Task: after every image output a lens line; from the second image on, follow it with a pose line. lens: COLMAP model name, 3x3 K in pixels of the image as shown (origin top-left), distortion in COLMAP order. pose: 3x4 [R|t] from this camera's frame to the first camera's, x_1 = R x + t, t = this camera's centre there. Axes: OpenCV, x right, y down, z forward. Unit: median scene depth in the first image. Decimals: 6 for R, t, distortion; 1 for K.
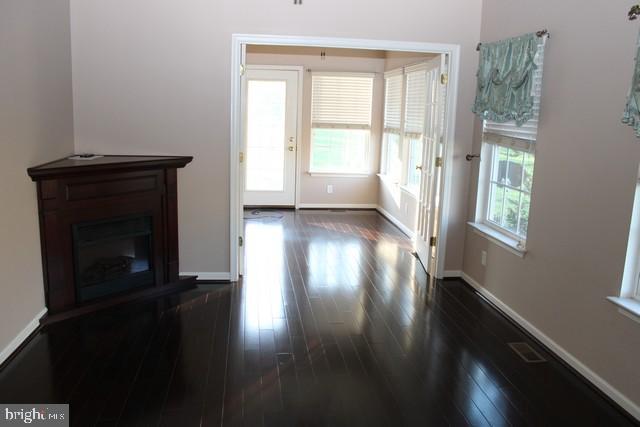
lens RADIAL K [[543.7, 0, 321.4], [0, 543.7, 213.4], [0, 0, 1]] dist [-0.095074, 0.055491]
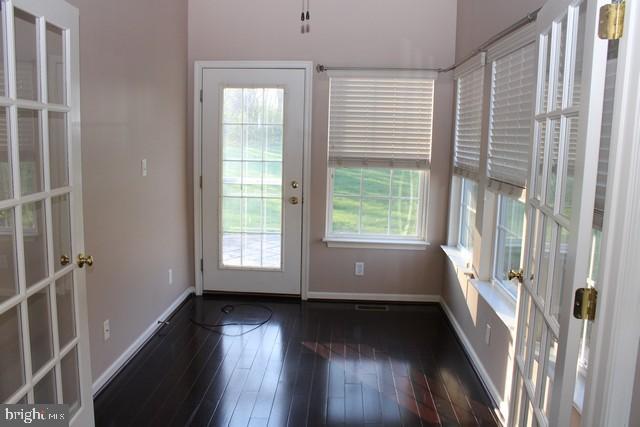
lens RADIAL K [[543.7, 0, 317.4], [0, 543.7, 215.7], [0, 0, 1]] dist [-0.095074, 0.055491]
pose [[0.983859, 0.018963, -0.177940, 0.075972], [-0.027723, 0.998516, -0.046875, -0.075451], [0.176787, 0.051051, 0.982924, 0.420247]]
